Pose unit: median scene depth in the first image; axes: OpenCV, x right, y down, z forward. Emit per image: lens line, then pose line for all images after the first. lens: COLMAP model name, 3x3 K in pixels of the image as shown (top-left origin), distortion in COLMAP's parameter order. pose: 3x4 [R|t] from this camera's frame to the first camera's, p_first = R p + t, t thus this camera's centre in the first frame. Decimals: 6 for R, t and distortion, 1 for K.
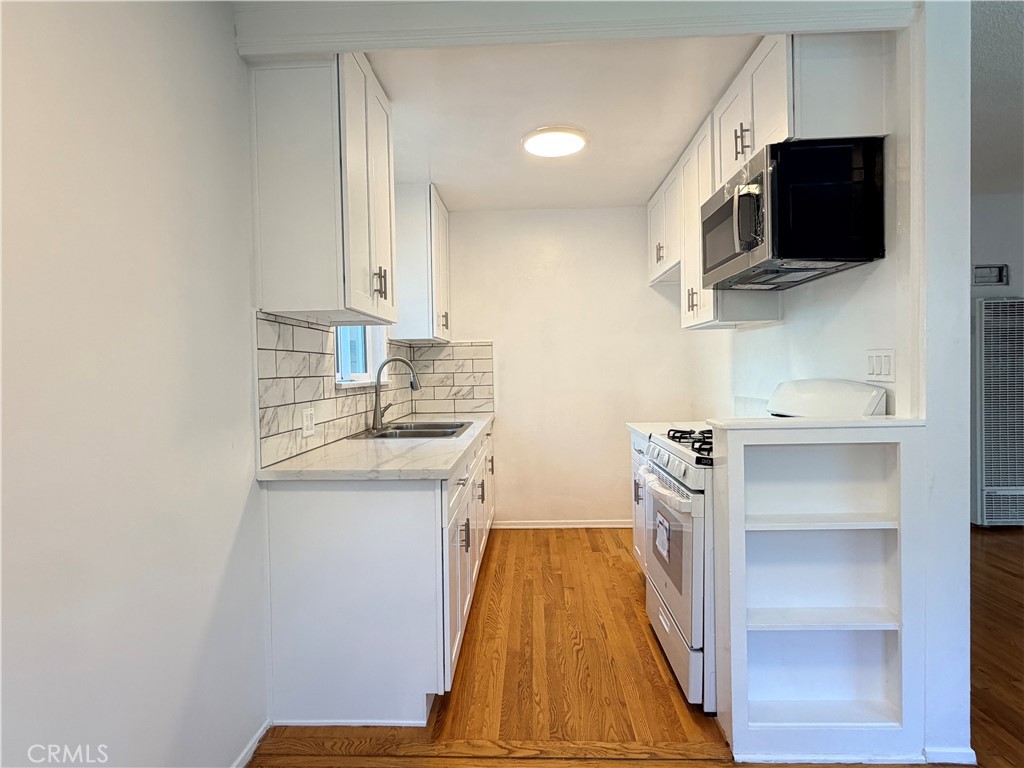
lens RADIAL K [[563.5, 0, 514.2], [0, 563.5, 383.5], [0, 0, 1]] dist [0.004016, 0.001227]
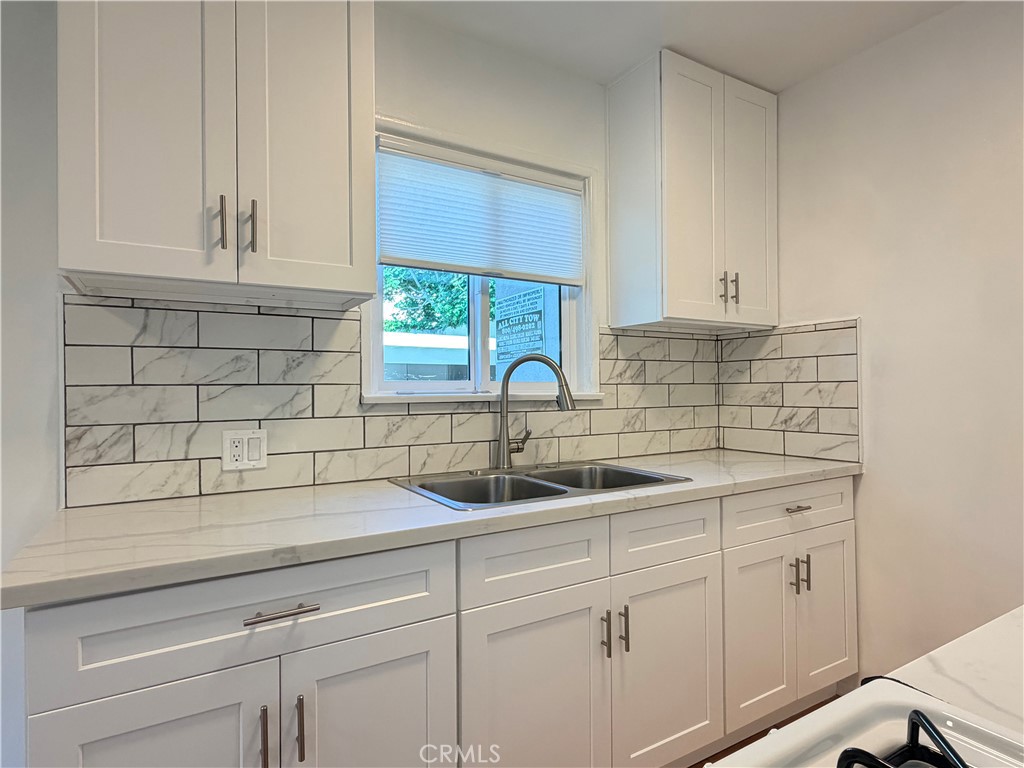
lens RADIAL K [[564.1, 0, 512.0], [0, 564.1, 384.0], [0, 0, 1]] dist [0.003065, 0.000452]
pose [[0.539604, 0.006557, -0.841893, 0.404093], [-0.022005, 0.999738, -0.006317, -0.015484], [0.841631, 0.021934, 0.539607, 0.914663]]
